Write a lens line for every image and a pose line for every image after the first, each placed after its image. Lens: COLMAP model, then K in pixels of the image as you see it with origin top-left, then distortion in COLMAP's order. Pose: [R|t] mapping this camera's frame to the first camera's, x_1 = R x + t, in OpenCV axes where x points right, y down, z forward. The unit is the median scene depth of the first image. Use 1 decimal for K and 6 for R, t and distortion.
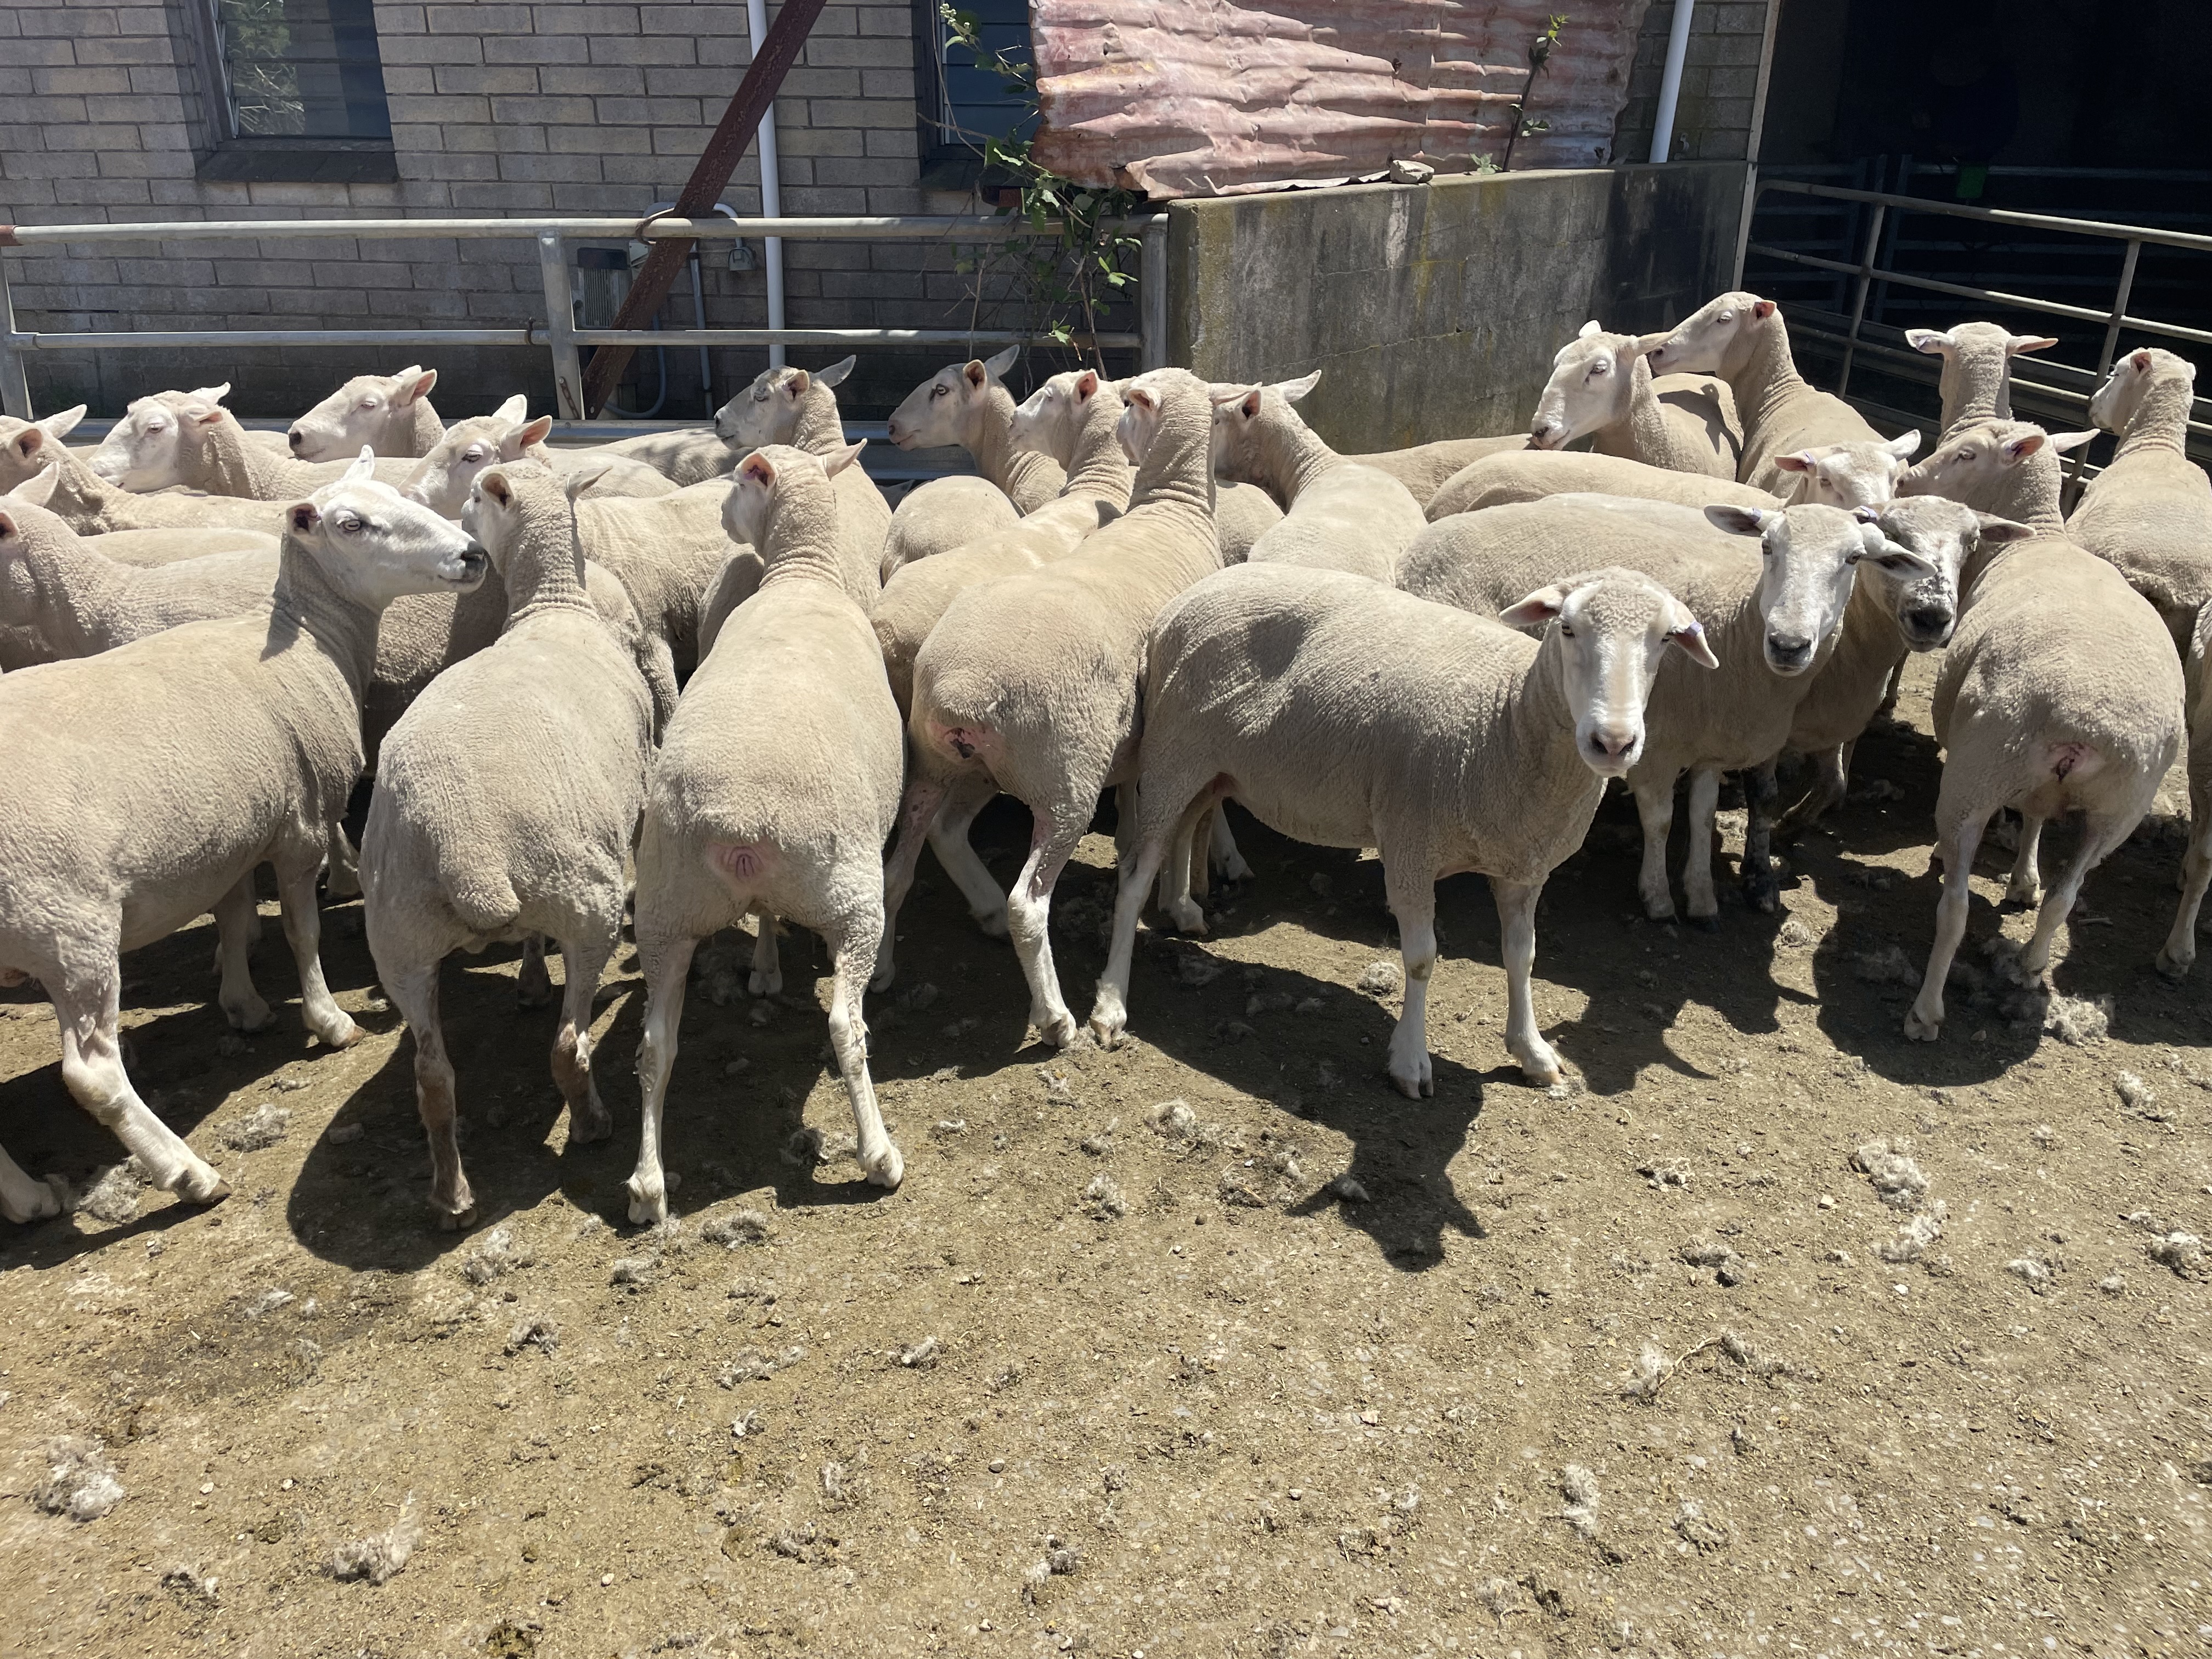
lens RADIAL K [[1623.9, 0, 1106.0], [0, 1623.9, 829.5], [0, 0, 1]] dist [0.065937, -0.082804]
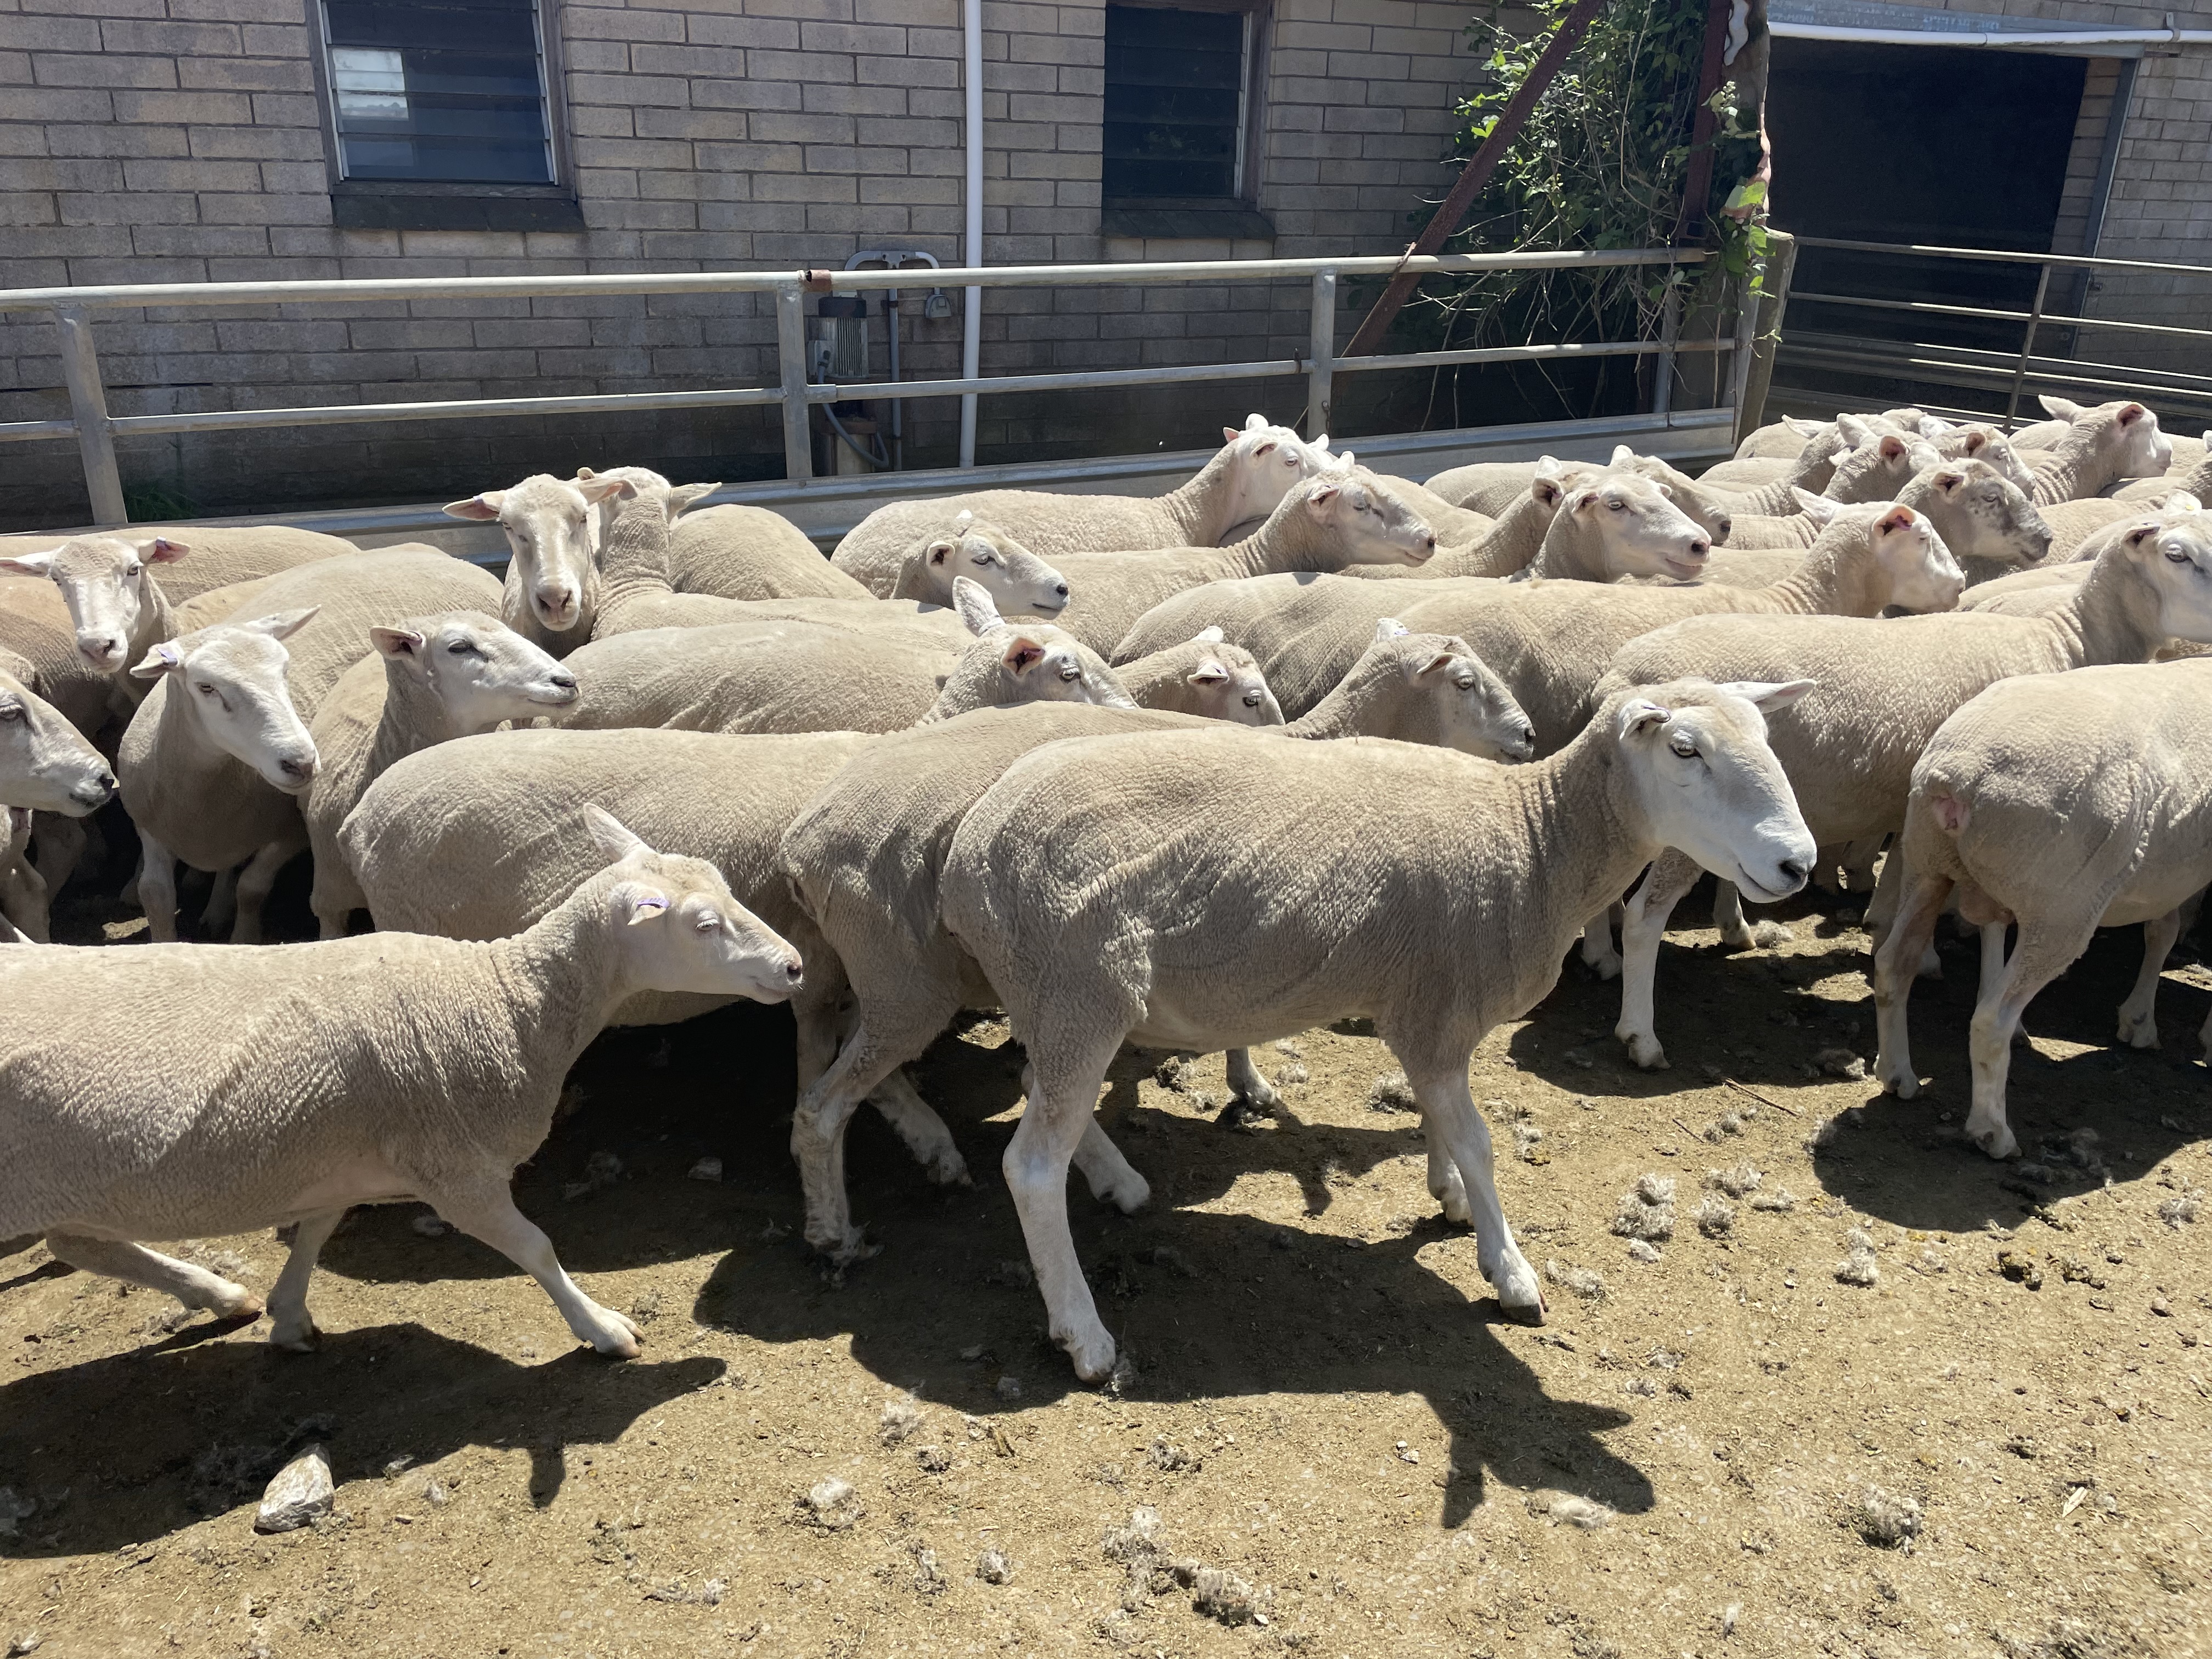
lens RADIAL K [[1685.1, 0, 1091.8], [0, 1685.1, 825.7], [0, 0, 1]] dist [0.072641, -0.098965]
pose [[0.872485, -0.161679, 0.461118, -0.685258], [0.182537, 0.983199, -0.000647, -0.016840], [-0.453266, 0.084735, 0.887339, 0.060976]]
